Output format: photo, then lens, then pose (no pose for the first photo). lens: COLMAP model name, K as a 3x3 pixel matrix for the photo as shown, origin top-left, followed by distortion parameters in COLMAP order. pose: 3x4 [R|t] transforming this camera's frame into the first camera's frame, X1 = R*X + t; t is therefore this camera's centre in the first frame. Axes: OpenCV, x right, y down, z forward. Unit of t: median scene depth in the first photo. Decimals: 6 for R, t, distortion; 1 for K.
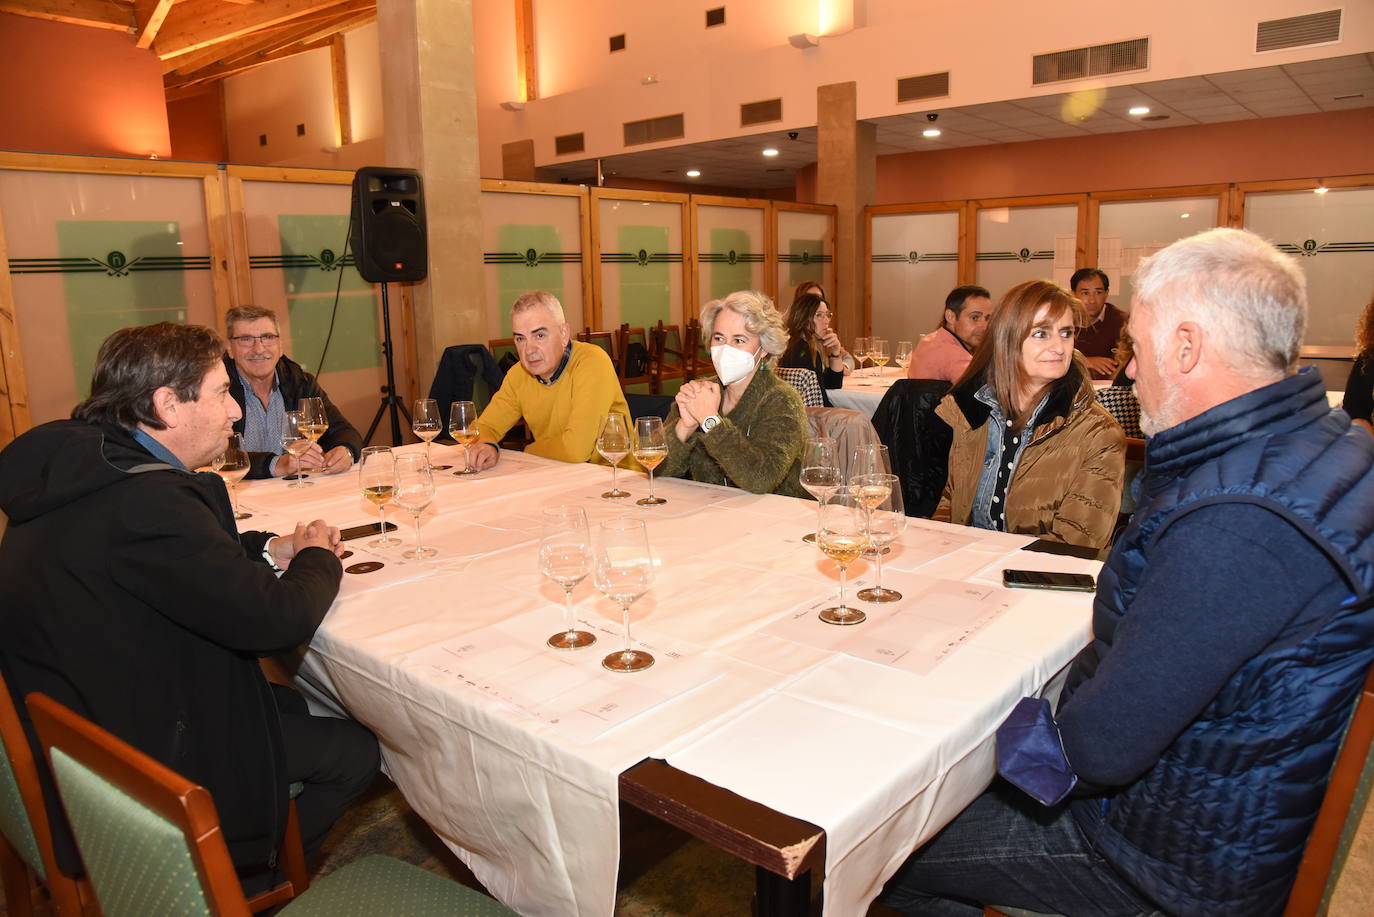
lens RADIAL K [[951.3, 0, 700.9], [0, 951.3, 455.0], [0, 0, 1]] dist [-0.103677, 0.057256]
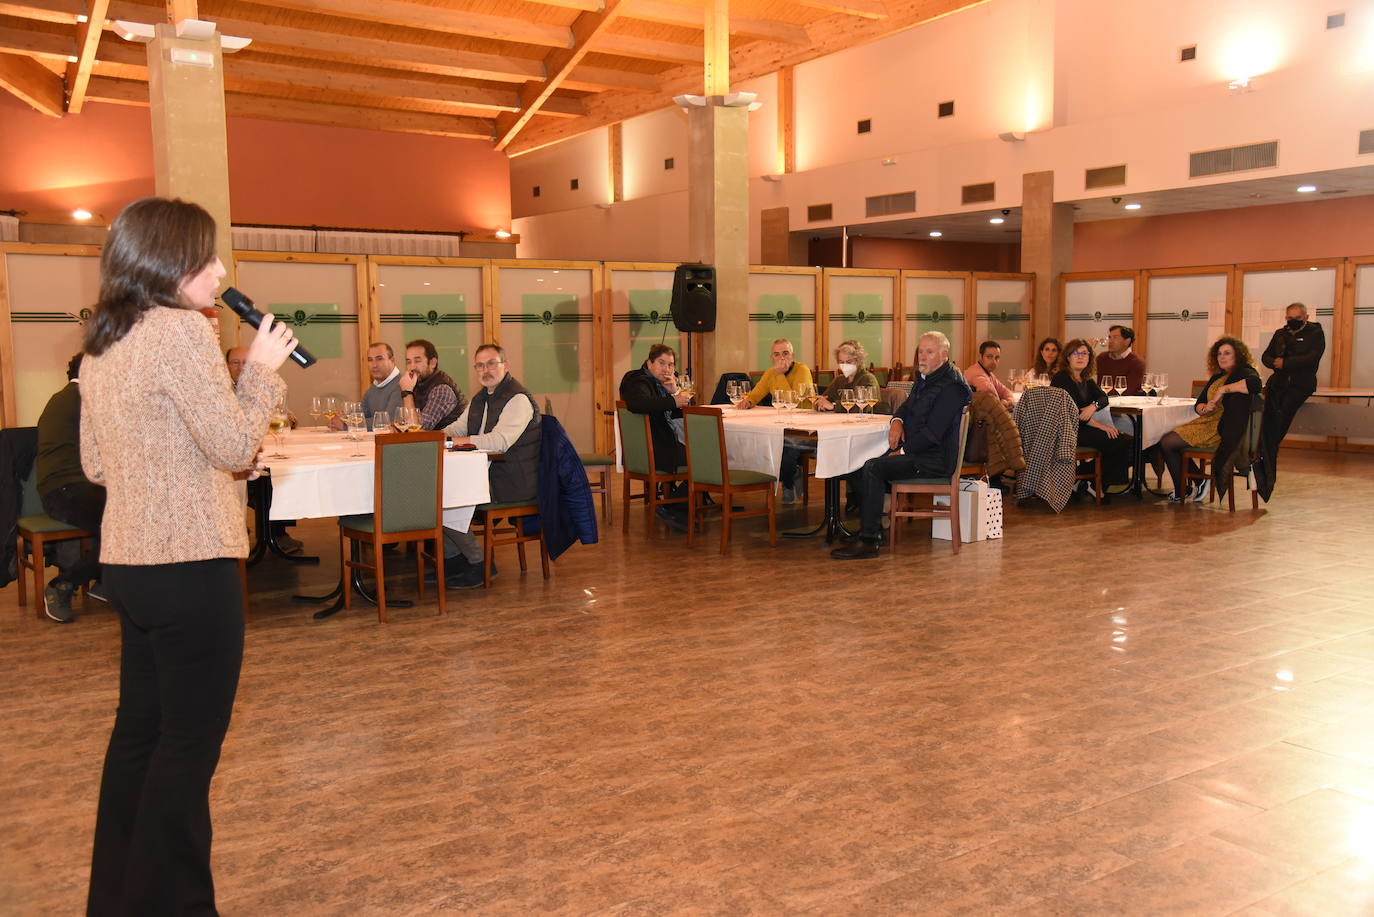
lens RADIAL K [[1158.0, 0, 691.8], [0, 1158.0, 469.1], [0, 0, 1]] dist [-0.027204, 0.055005]
pose [[0.967608, 0.043180, -0.248735, 0.112581], [-0.058694, 0.996744, -0.055291, 0.103691], [0.245538, 0.068099, 0.966992, -0.585059]]
